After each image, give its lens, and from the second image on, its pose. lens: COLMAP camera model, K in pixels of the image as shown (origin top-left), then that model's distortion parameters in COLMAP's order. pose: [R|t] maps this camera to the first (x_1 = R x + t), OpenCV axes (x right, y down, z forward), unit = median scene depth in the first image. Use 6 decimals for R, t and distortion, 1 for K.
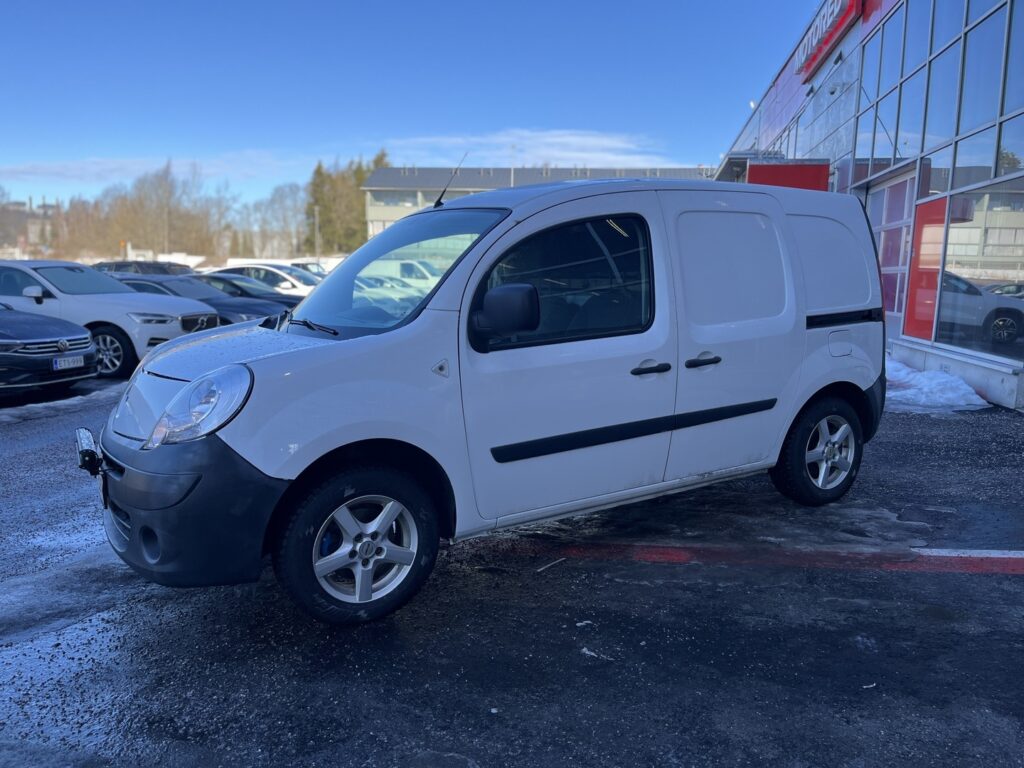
lens RADIAL K [[773.5, 0, 513.5], [0, 773.5, 383.3], [0, 0, 1]] dist [0.005633, -0.007883]
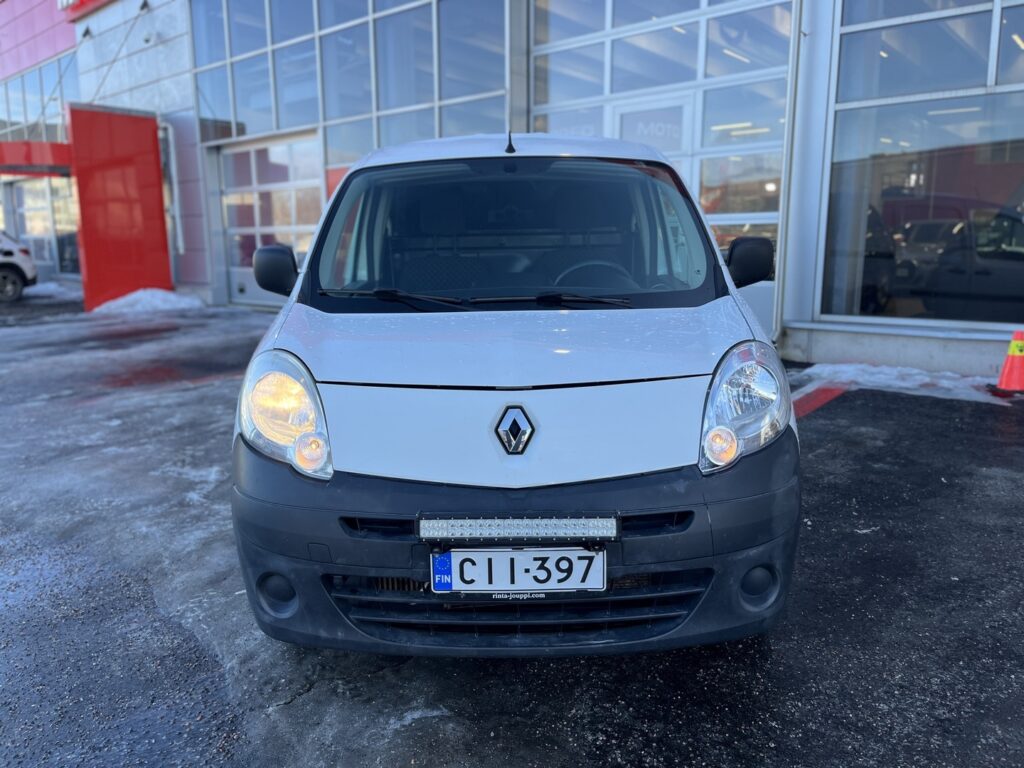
lens RADIAL K [[773.5, 0, 512.7], [0, 773.5, 385.5], [0, 0, 1]] dist [0.005633, -0.007883]
pose [[0.524552, -0.173571, 0.833498, -1.224833], [0.135452, 0.983542, 0.119572, -0.105514], [-0.840534, 0.050177, 0.539430, 0.824692]]
